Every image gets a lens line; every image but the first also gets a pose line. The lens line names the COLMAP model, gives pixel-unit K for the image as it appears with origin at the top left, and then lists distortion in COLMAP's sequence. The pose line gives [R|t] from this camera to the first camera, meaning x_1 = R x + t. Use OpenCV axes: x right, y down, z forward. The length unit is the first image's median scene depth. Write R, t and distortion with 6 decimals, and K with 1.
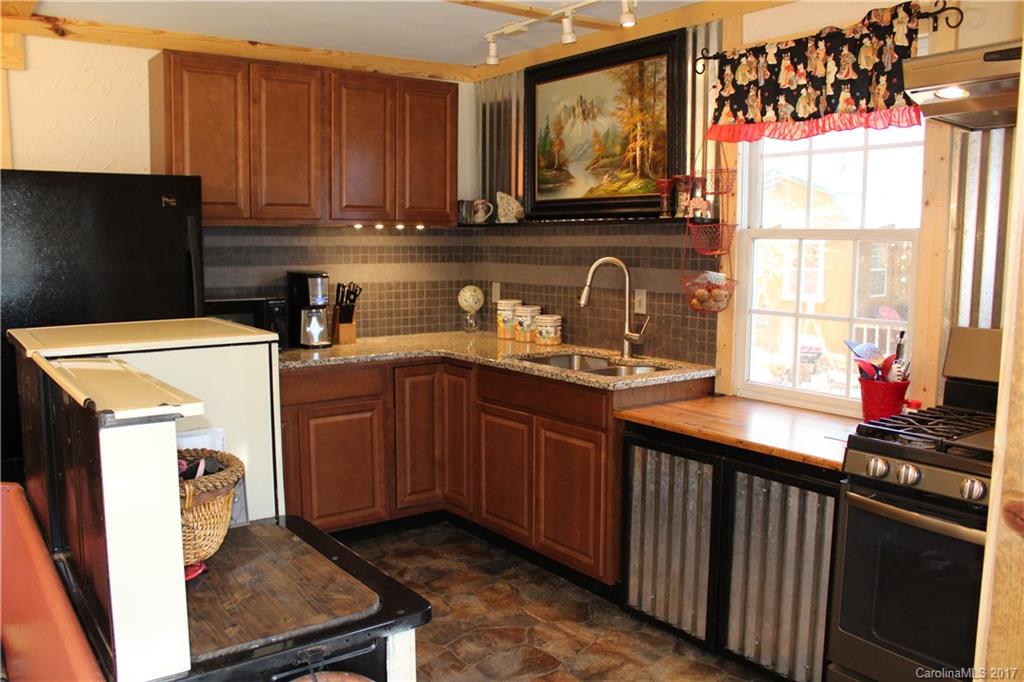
lens RADIAL K [[841.9, 0, 512.0], [0, 841.9, 341.0], [0, 0, 1]] dist [-0.099795, 0.004929]
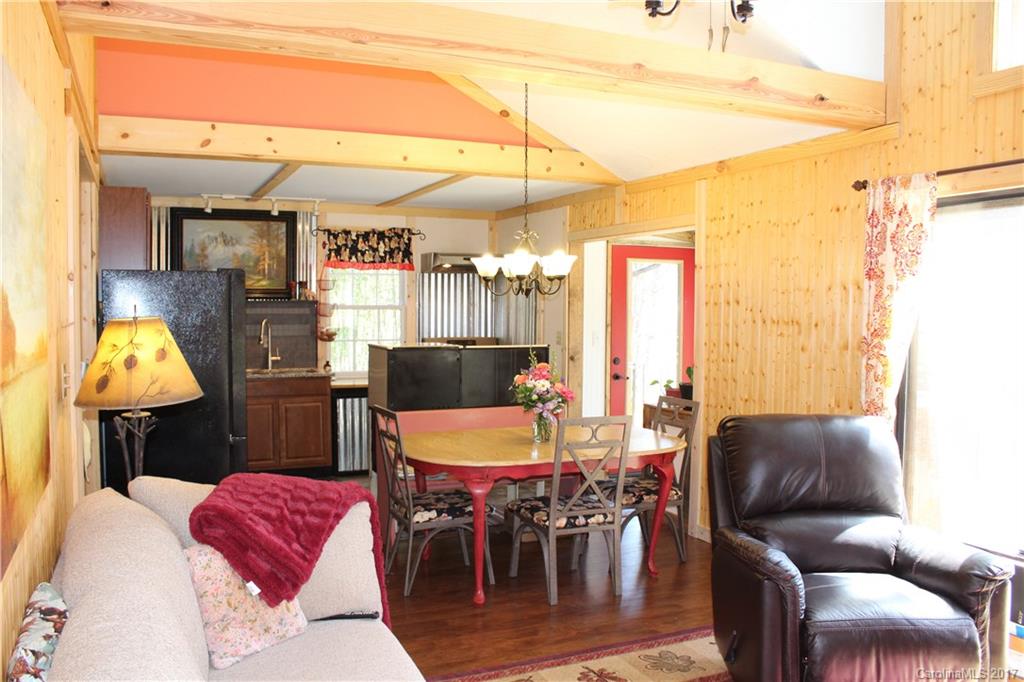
lens RADIAL K [[841.9, 0, 512.0], [0, 841.9, 341.0], [0, 0, 1]] dist [-0.099795, 0.004929]
pose [[0.215838, -0.043031, 0.975481, -1.739399], [0.115686, 0.993119, 0.018212, -0.018902], [-0.969552, 0.108919, 0.219331, 0.016012]]
